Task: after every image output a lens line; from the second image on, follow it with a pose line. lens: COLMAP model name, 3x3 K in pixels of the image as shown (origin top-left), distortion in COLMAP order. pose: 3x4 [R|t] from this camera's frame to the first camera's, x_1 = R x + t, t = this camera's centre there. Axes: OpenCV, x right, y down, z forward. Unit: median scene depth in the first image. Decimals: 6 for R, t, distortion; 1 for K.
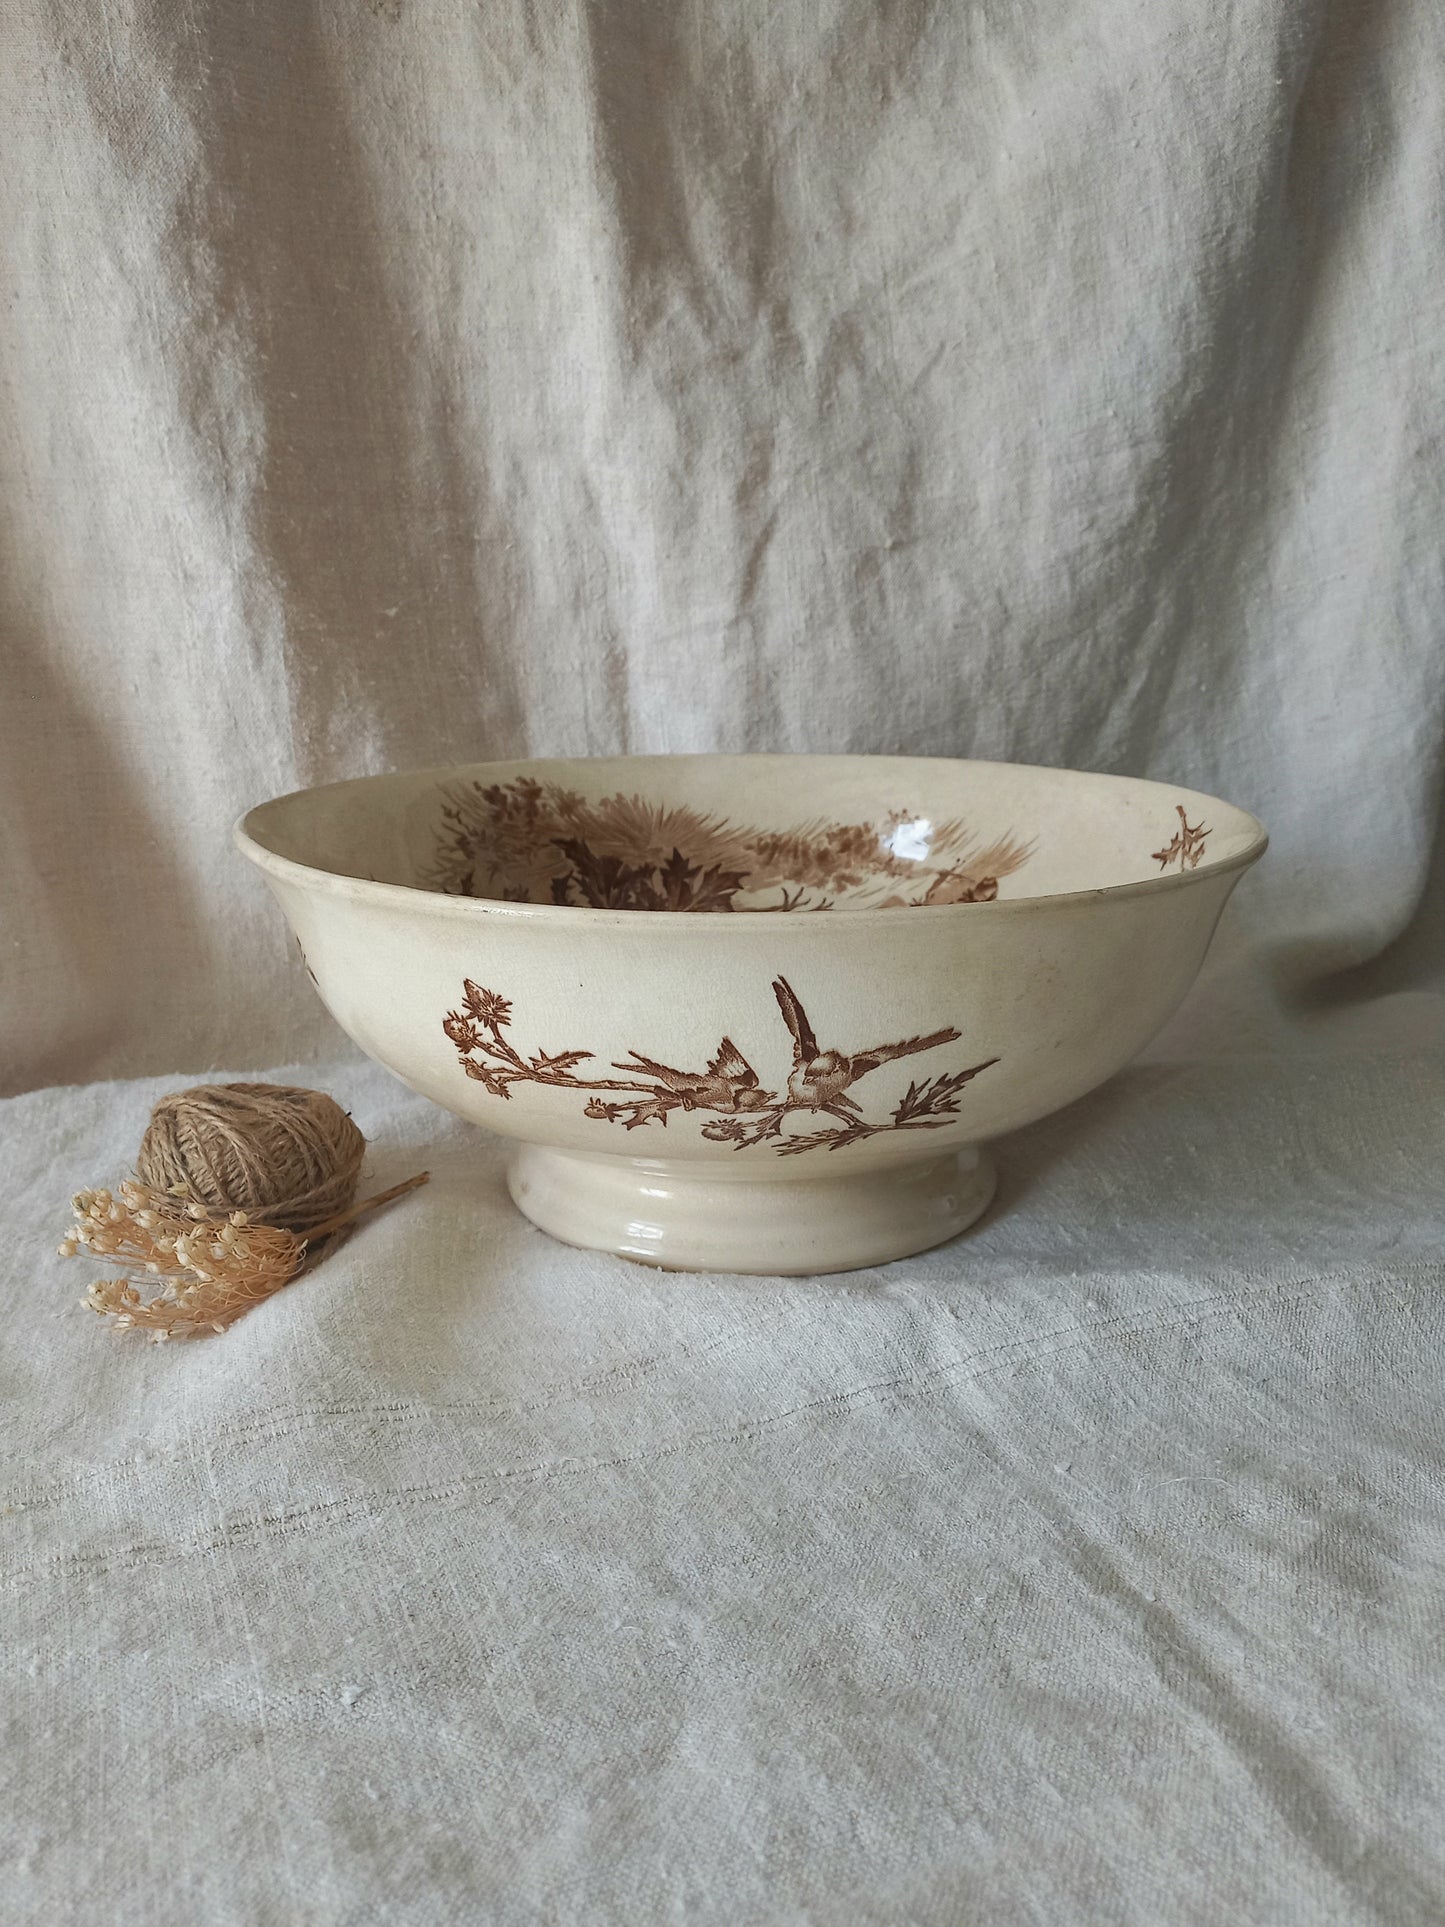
lens RADIAL K [[1847.2, 0, 722.5], [0, 1847.2, 963.5], [0, 0, 1]] dist [0.057026, -0.108914]
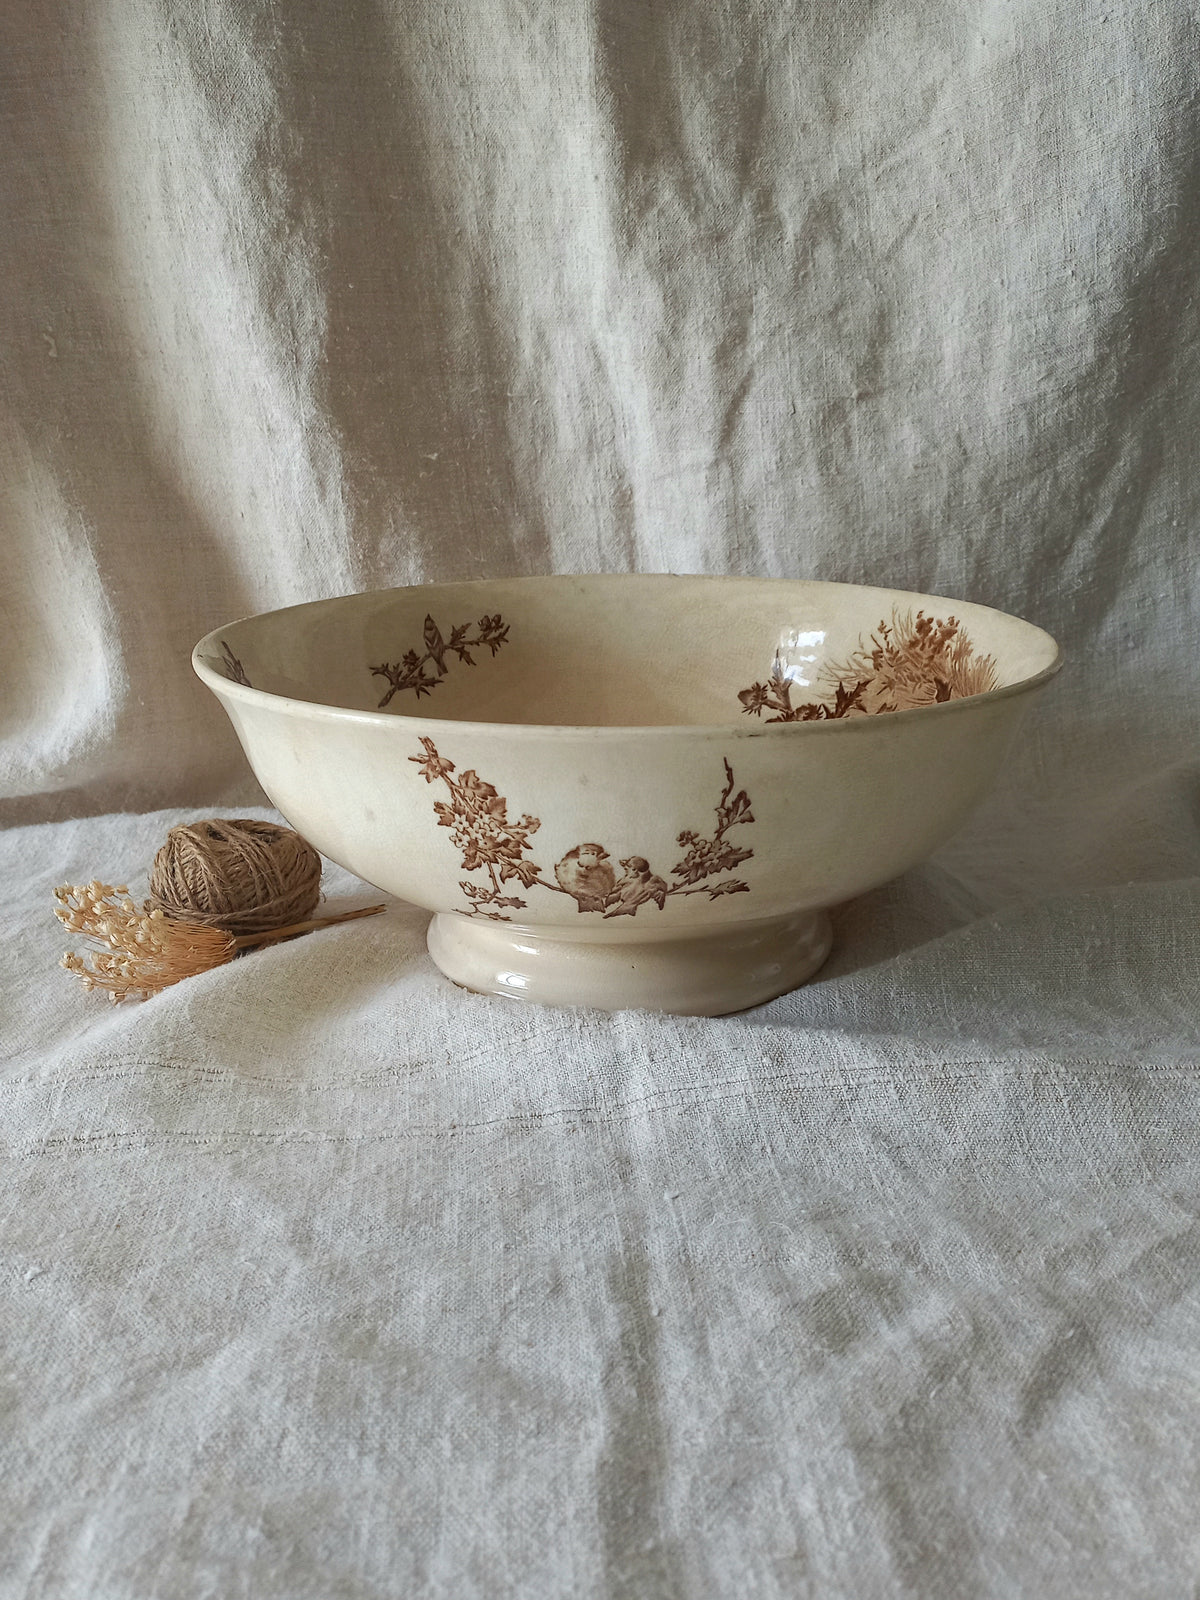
lens RADIAL K [[1533.8, 0, 600.0], [0, 1533.8, 800.0], [0, 0, 1]] dist [0.057026, -0.108914]
pose [[0.945103, 0.073331, -0.318437, 0.276298], [-0.057106, 0.996563, 0.060004, -0.025400], [0.321743, -0.038526, 0.946043, 0.035811]]
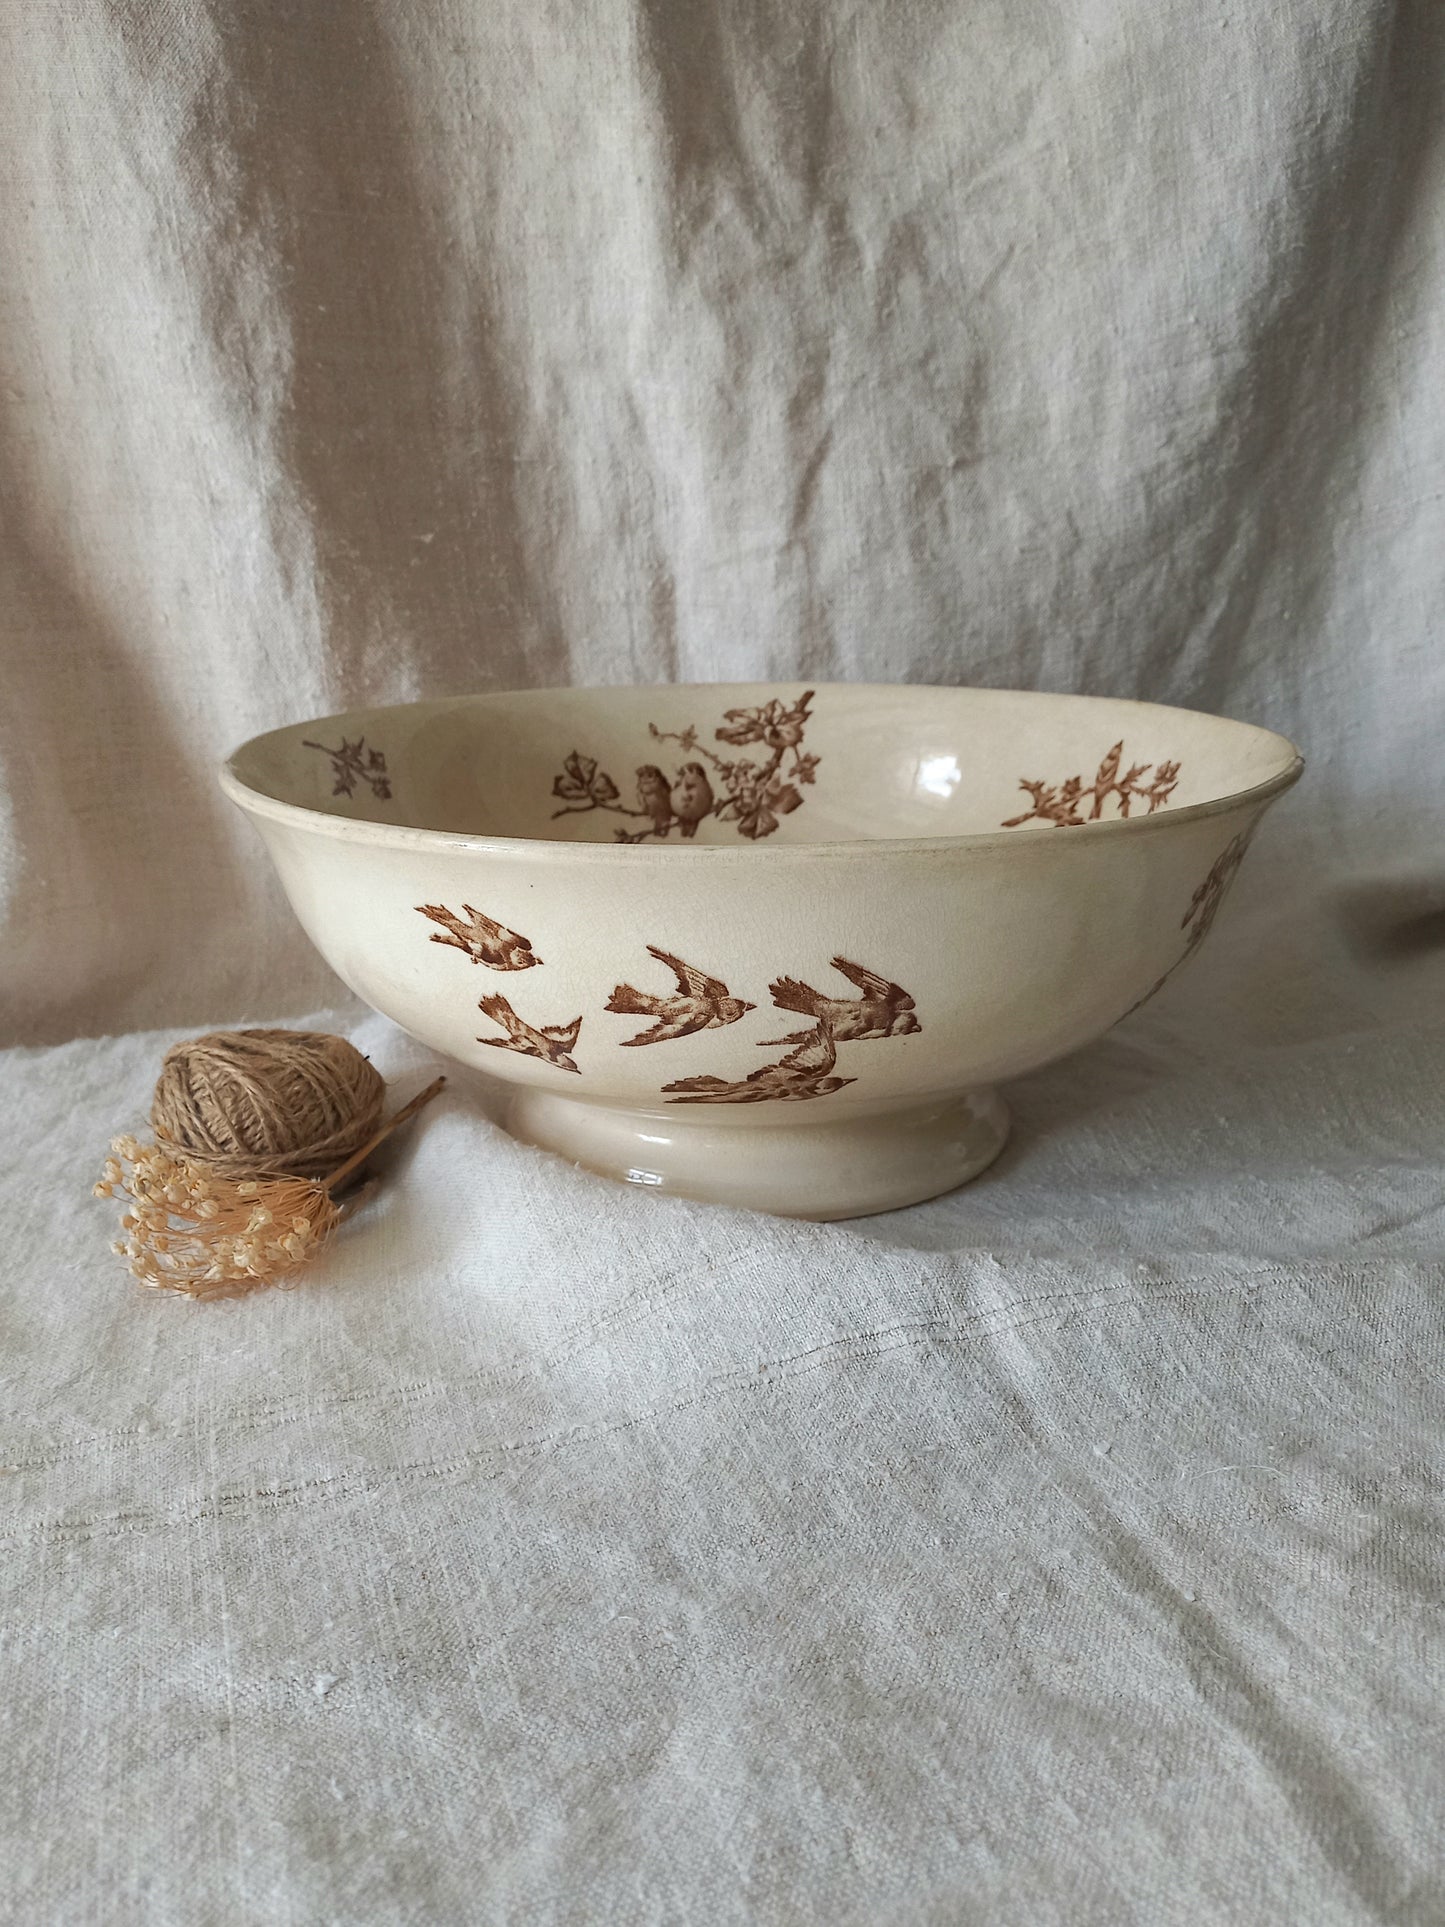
lens RADIAL K [[1822.5, 0, 712.0], [0, 1822.5, 992.6], [0, 0, 1]] dist [0.052926, -0.105566]
pose [[0.998384, 0.007651, -0.056313, 0.023640], [-0.004855, 0.998757, 0.049614, -0.002207], [0.056622, -0.049261, 0.997180, 0.050996]]
